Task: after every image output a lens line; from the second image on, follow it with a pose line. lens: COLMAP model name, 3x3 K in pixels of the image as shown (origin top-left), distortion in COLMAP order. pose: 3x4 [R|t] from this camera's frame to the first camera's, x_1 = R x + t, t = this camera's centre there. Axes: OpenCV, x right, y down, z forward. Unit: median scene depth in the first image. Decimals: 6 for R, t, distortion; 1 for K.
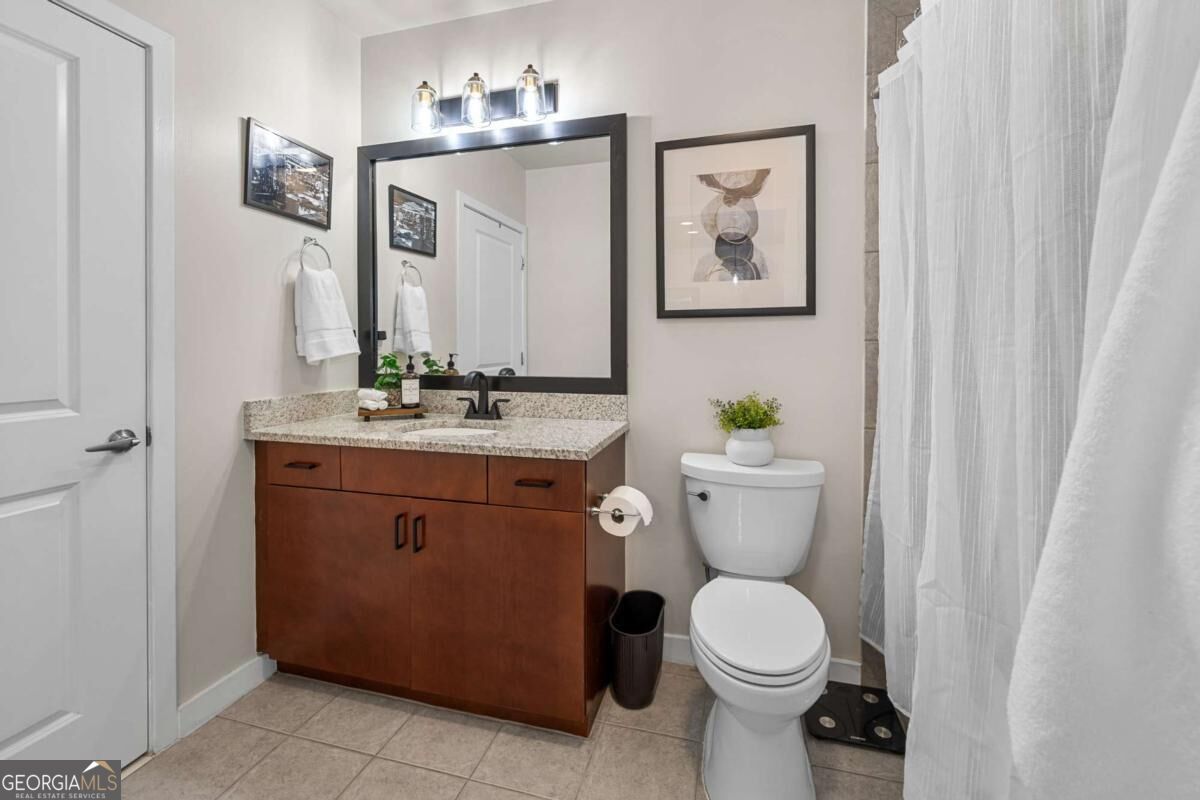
lens RADIAL K [[517.9, 0, 601.1], [0, 517.9, 346.1], [0, 0, 1]] dist [0.000895, 0.000050]
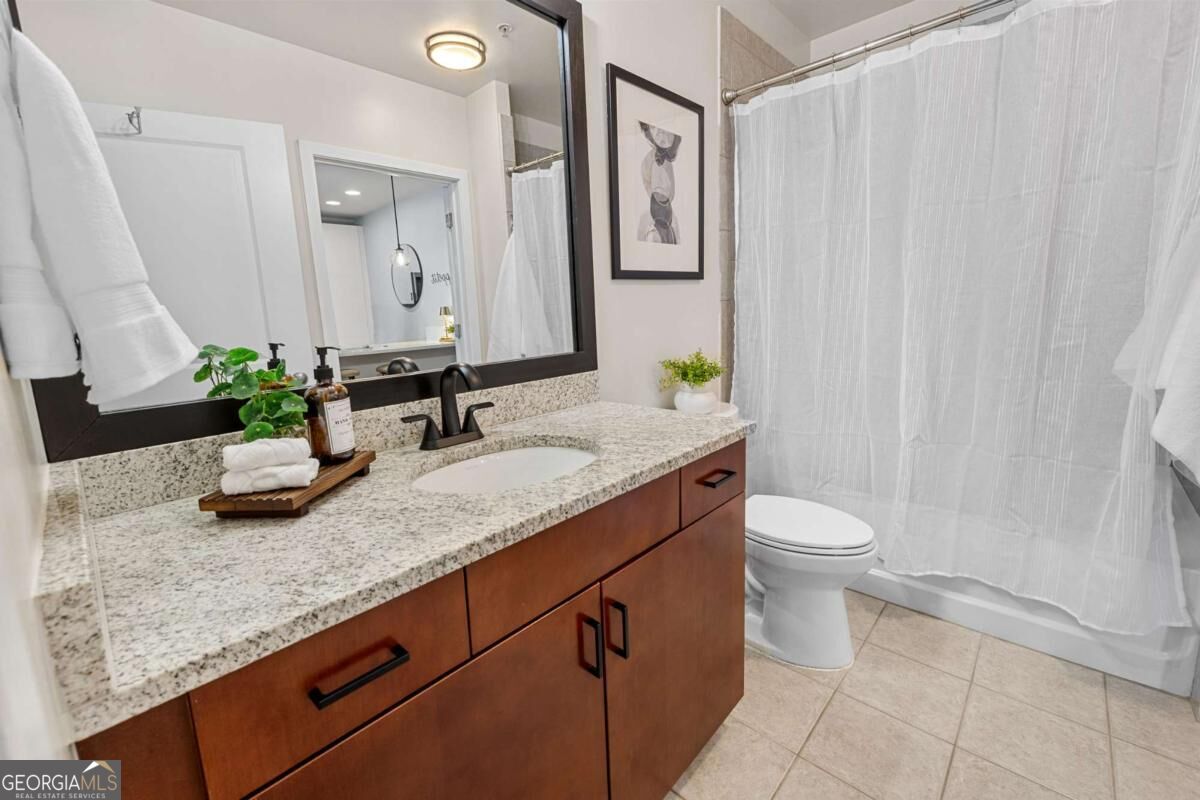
lens RADIAL K [[497.8, 0, 598.6], [0, 497.8, 386.9], [0, 0, 1]] dist [0.000165, 0.000024]
pose [[0.468829, -0.155881, 0.869426, -0.689738], [0.044928, 0.987239, 0.152778, -0.002989], [-0.882146, -0.032565, 0.469849, 0.636543]]
